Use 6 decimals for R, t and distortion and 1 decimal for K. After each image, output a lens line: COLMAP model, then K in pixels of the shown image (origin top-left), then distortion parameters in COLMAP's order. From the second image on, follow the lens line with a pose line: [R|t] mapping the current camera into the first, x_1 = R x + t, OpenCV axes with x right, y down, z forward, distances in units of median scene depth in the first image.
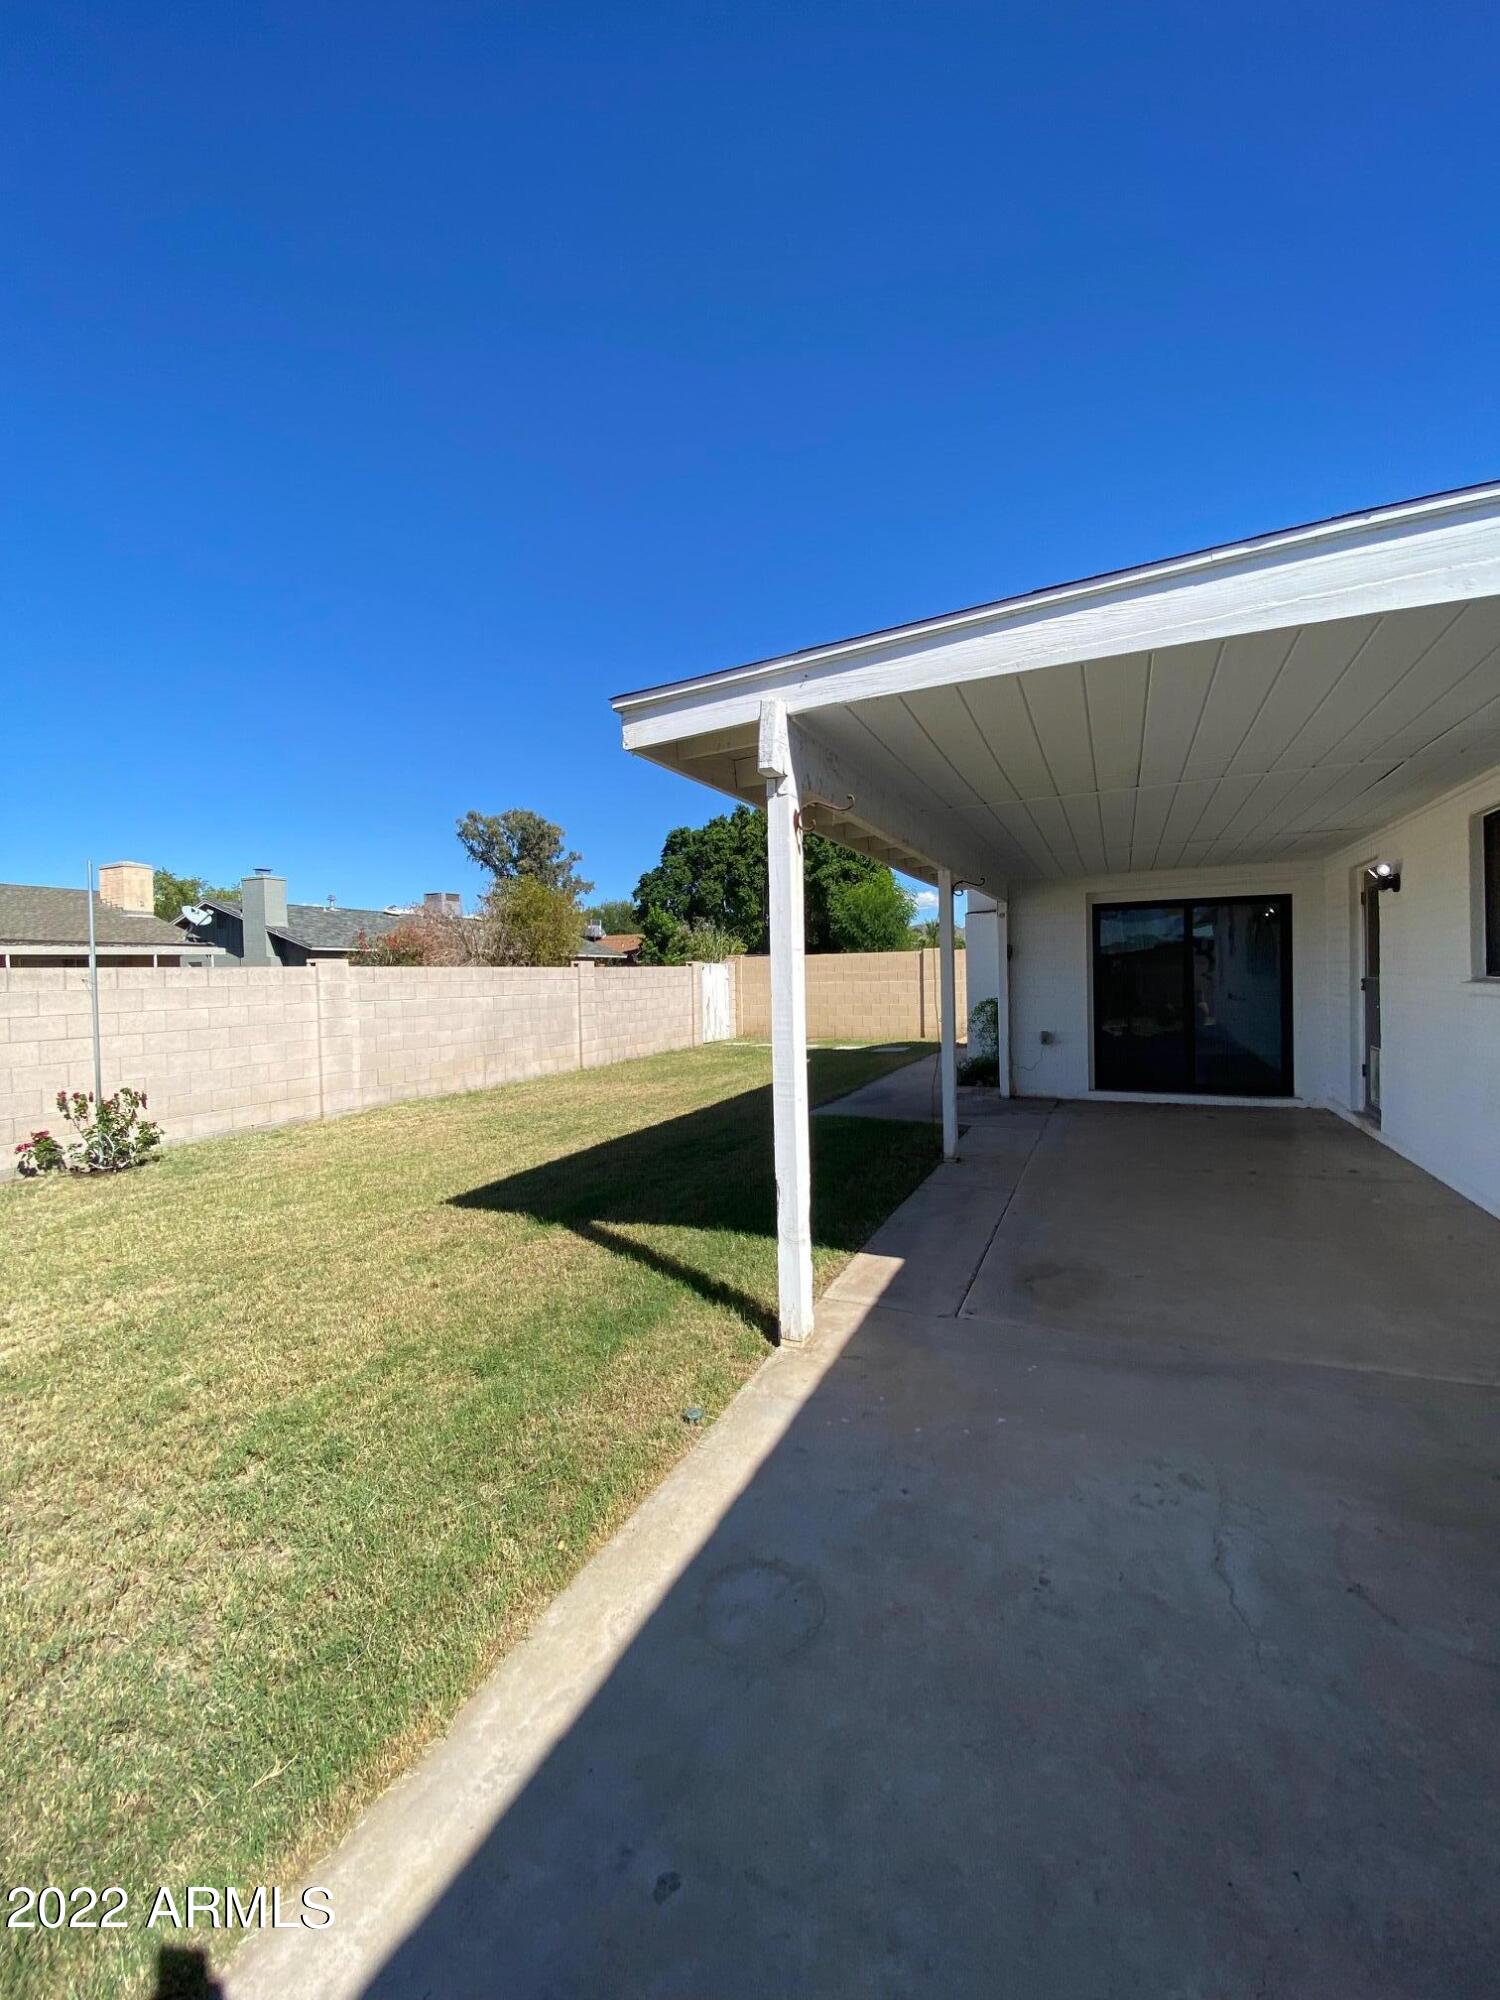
lens RADIAL K [[795.7, 0, 750.0], [0, 795.7, 1000.0], [0, 0, 1]] dist [0.000811, -0.000102]
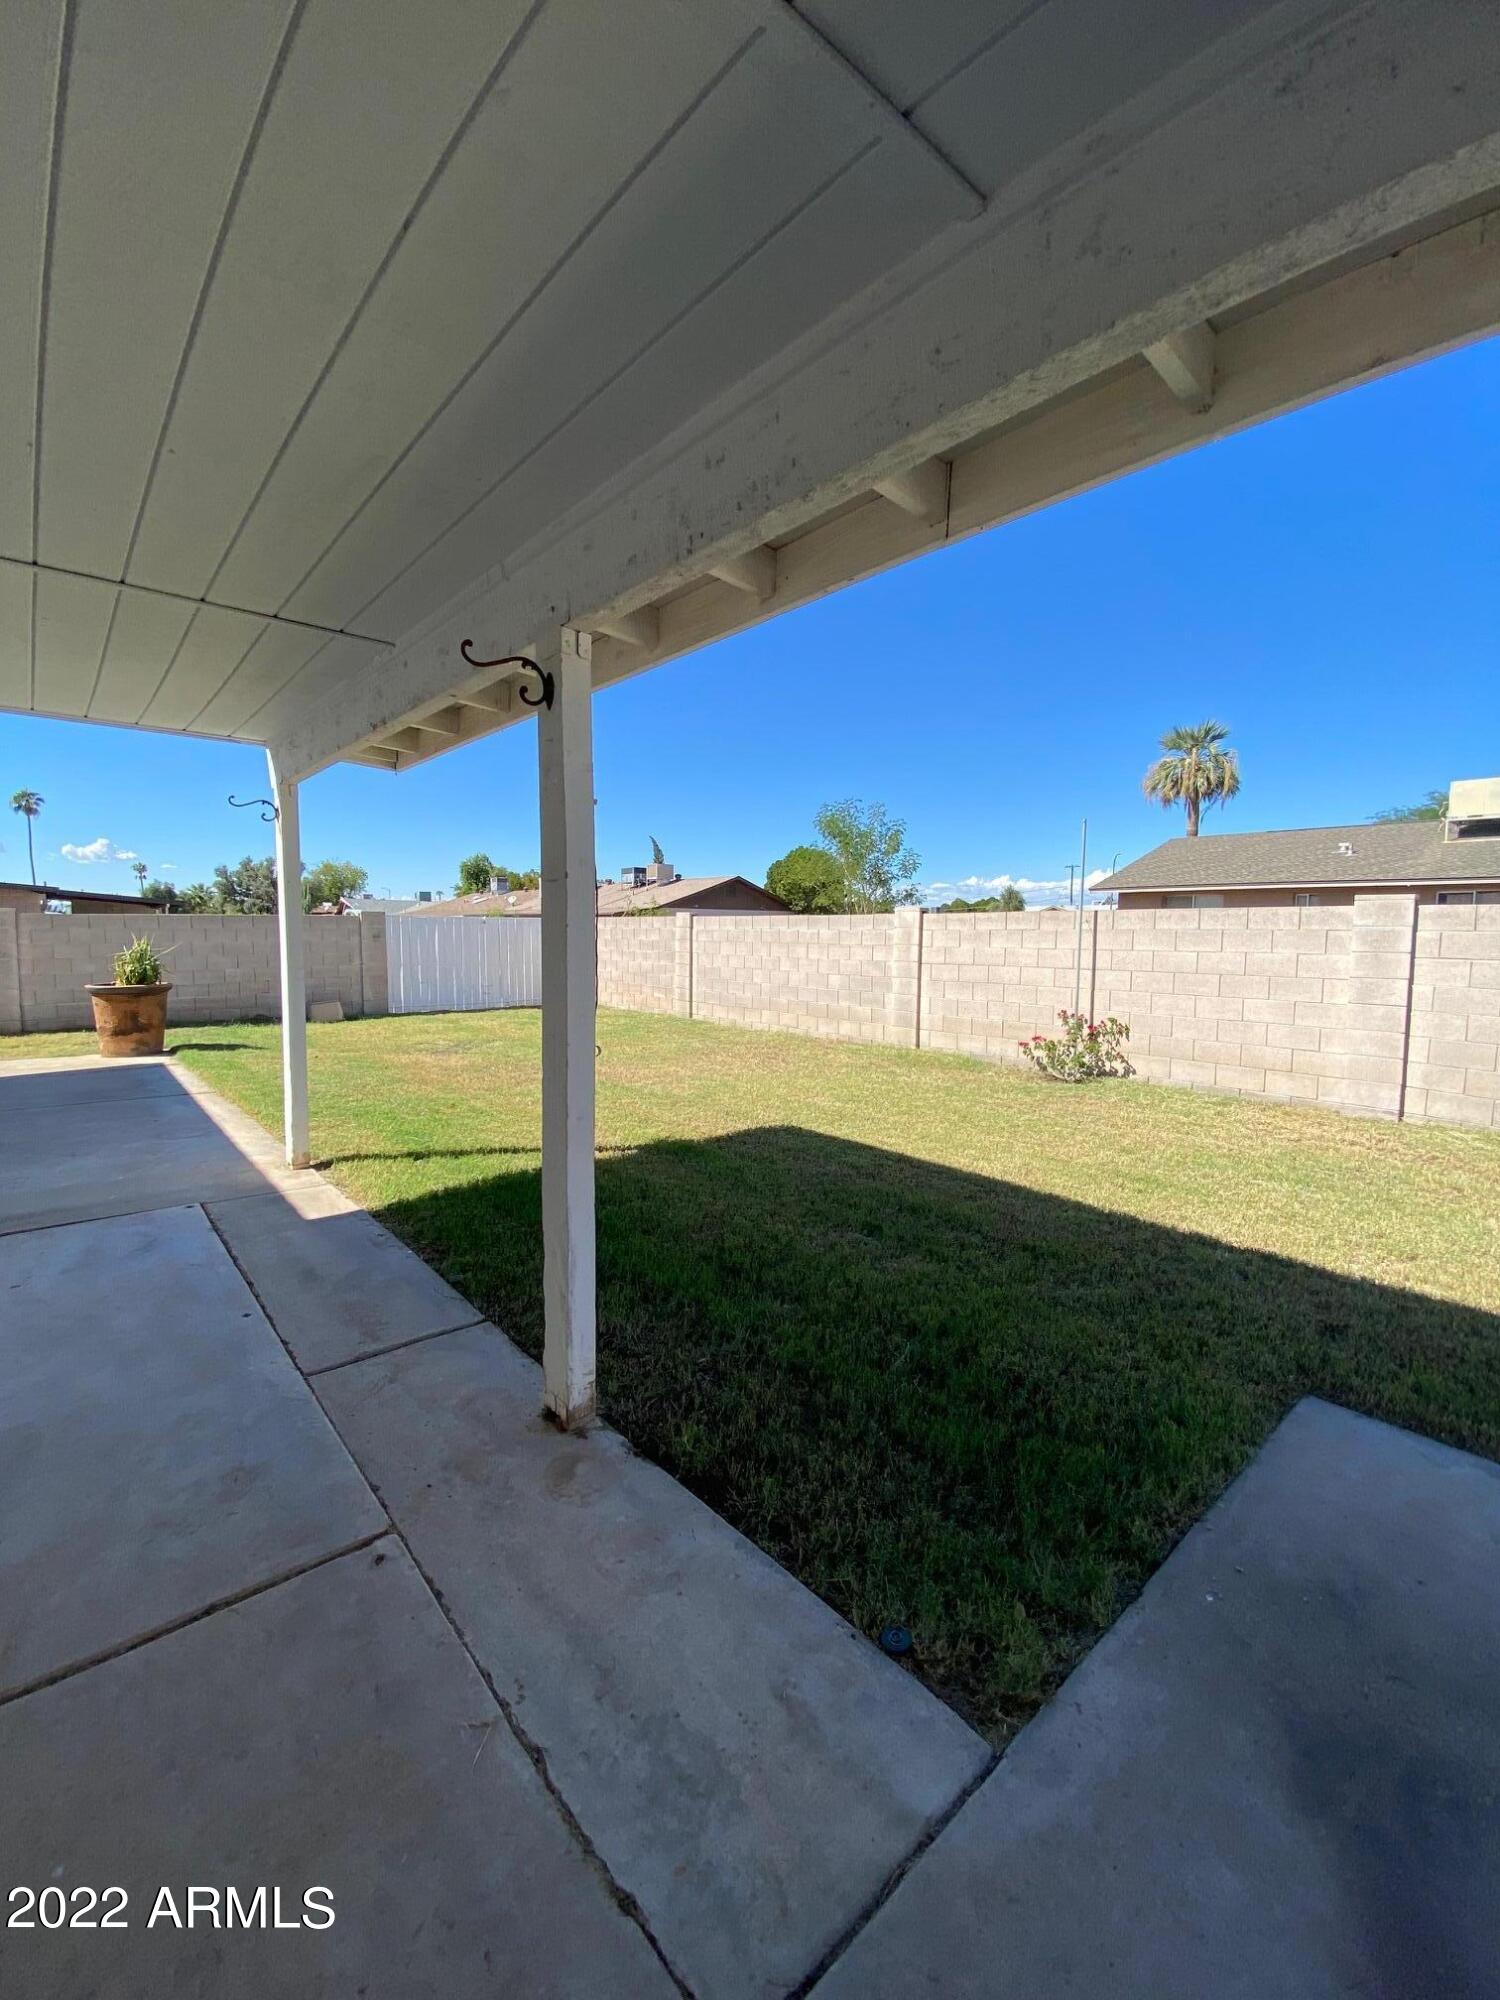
lens RADIAL K [[795.7, 0, 750.0], [0, 795.7, 1000.0], [0, 0, 1]] dist [0.000811, -0.000102]
pose [[-0.393702, 0.102156, -0.913544, 0.426659], [-0.029395, 0.991898, 0.123586, -0.036537], [0.918768, 0.075510, -0.387510, 0.941936]]
